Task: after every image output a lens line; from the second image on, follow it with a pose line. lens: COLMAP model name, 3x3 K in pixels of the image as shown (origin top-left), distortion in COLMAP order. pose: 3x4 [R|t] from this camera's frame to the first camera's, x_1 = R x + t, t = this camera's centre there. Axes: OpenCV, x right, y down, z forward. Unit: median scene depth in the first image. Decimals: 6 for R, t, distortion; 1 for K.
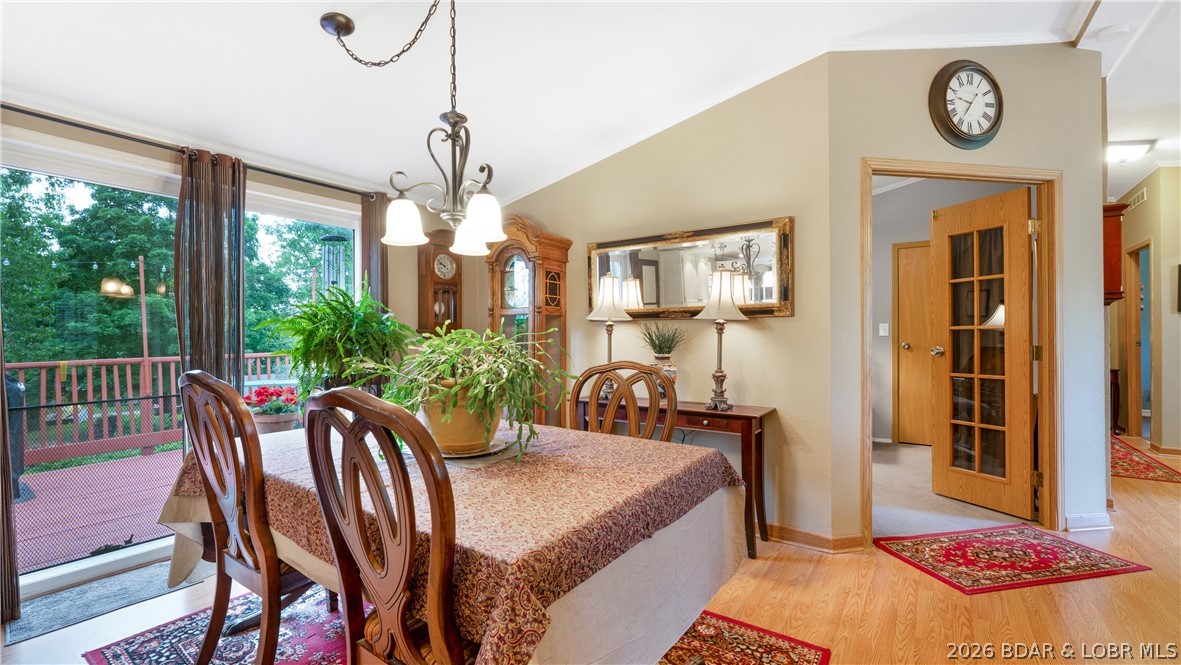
lens RADIAL K [[484.3, 0, 581.8], [0, 484.3, 330.8], [0, 0, 1]] dist [-0.000942, 0.000080]
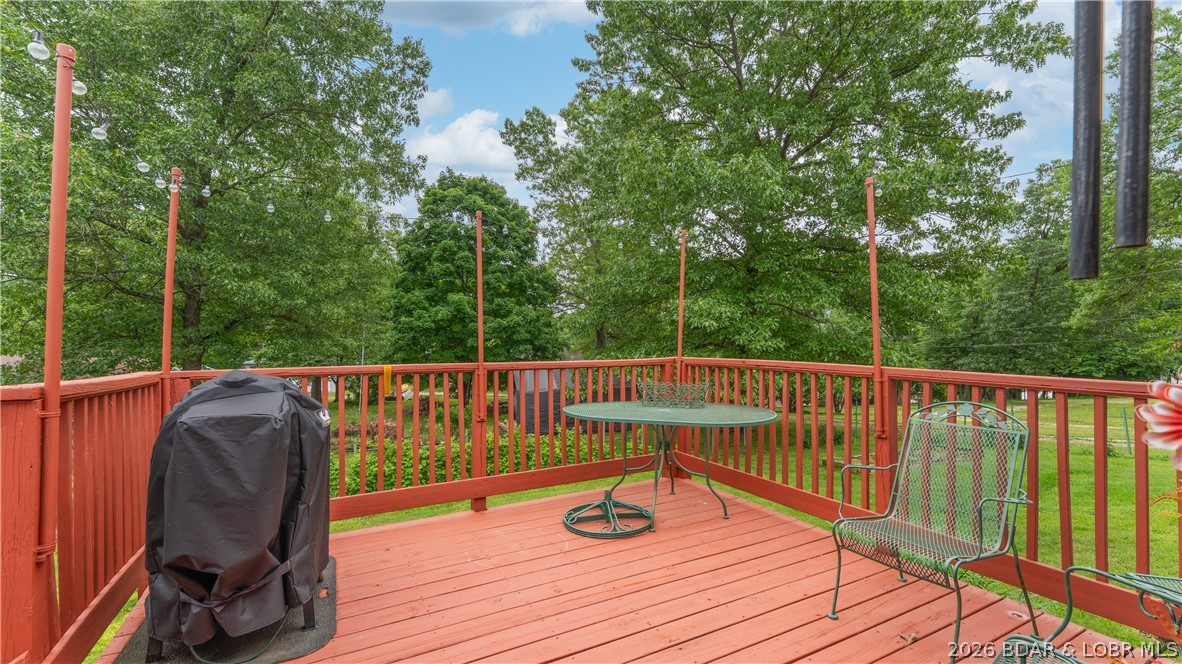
lens RADIAL K [[479.4, 0, 586.0], [0, 479.4, 332.3], [0, 0, 1]] dist [-0.003067, -0.000257]
pose [[0.901178, 0.030464, -0.432377, -0.139172], [-0.032714, 0.999462, 0.002236, 0.002257], [0.432213, 0.012130, 0.901690, 0.133944]]
